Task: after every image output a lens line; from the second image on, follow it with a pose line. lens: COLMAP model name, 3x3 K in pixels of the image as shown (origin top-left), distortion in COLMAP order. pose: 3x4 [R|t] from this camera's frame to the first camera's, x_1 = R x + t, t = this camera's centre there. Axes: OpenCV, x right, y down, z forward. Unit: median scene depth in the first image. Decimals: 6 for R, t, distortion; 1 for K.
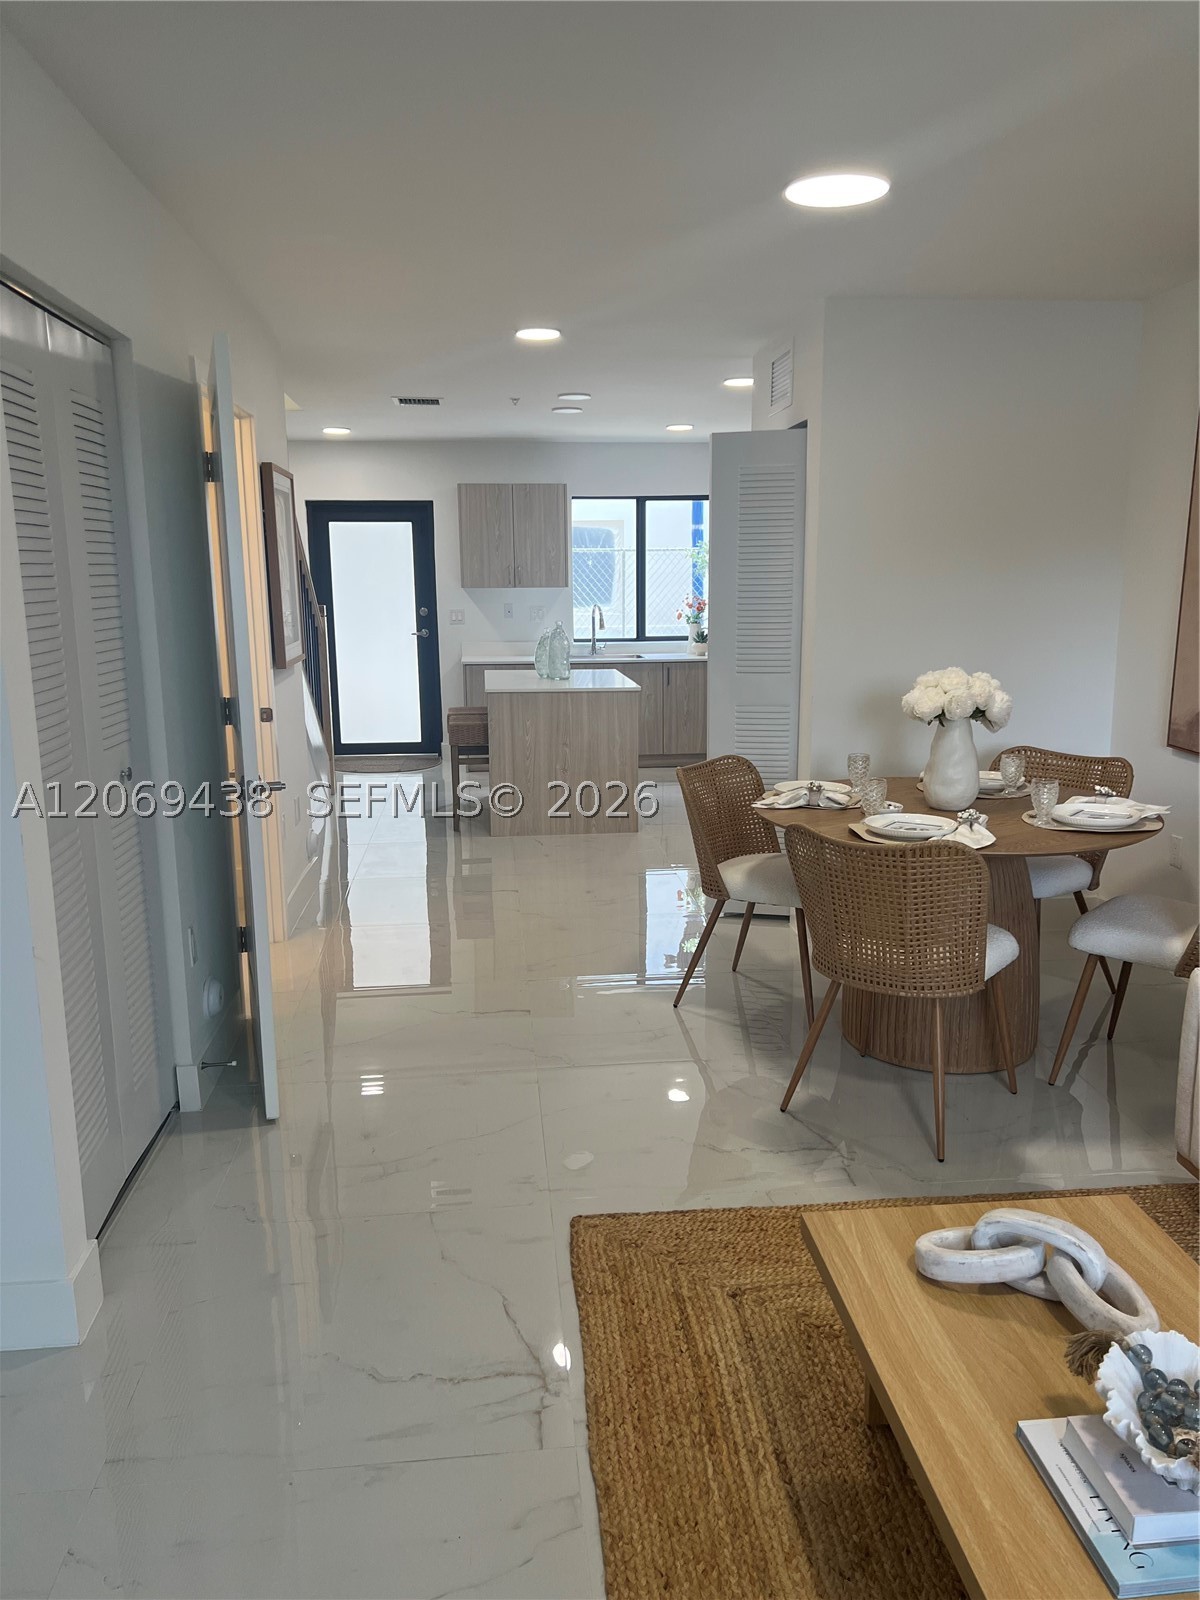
lens RADIAL K [[1191.9, 0, 622.9], [0, 1191.9, 838.4], [0, 0, 1]] dist [0.066520, -0.083460]
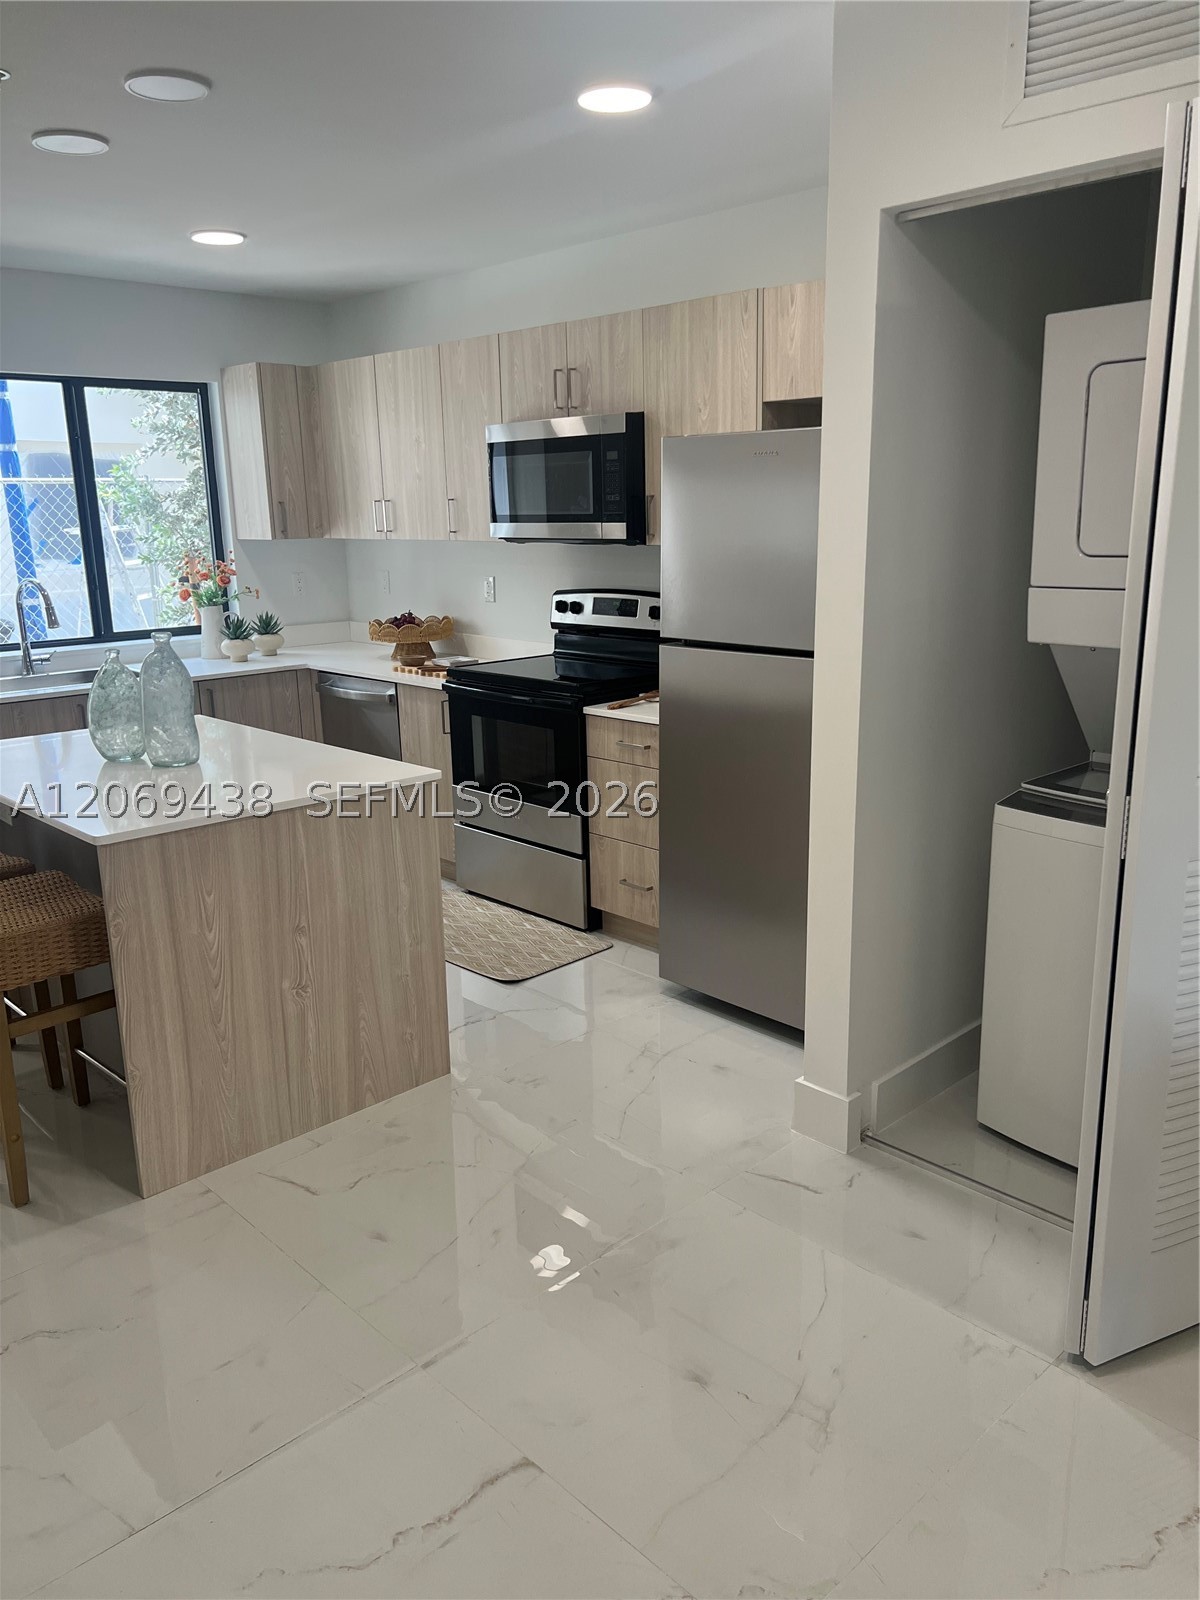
lens RADIAL K [[1180.2, 0, 608.4], [0, 1180.2, 813.6], [0, 0, 1]] dist [0.096027, -0.154101]
pose [[0.792495, -0.163025, 0.587686, -0.146419], [0.146291, 0.986293, 0.076324, -0.098177], [-0.592073, 0.025487, 0.805481, 0.430894]]
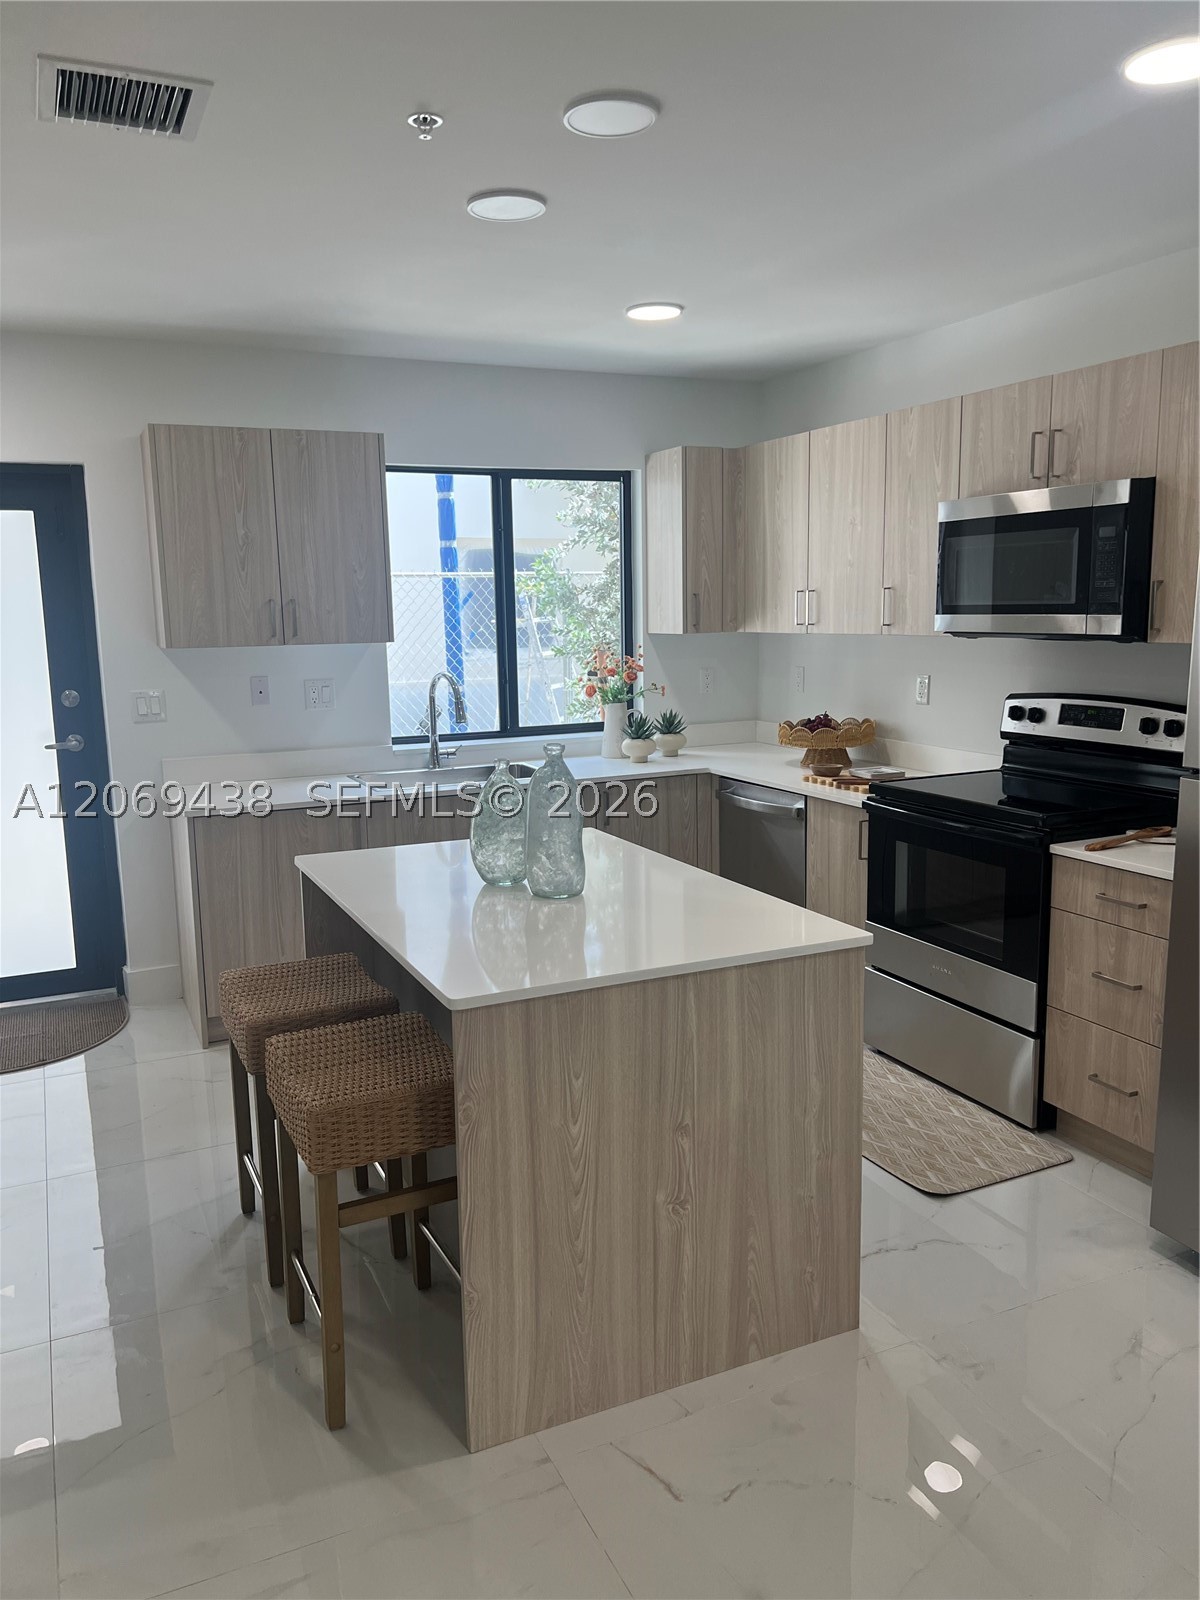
lens RADIAL K [[1180.2, 0, 608.4], [0, 1180.2, 813.6], [0, 0, 1]] dist [0.096027, -0.154101]
pose [[0.946705, -0.069070, 0.314611, -0.119536], [0.083472, 0.995979, -0.032520, -0.113562], [-0.311100, 0.057048, 0.948664, 0.499076]]
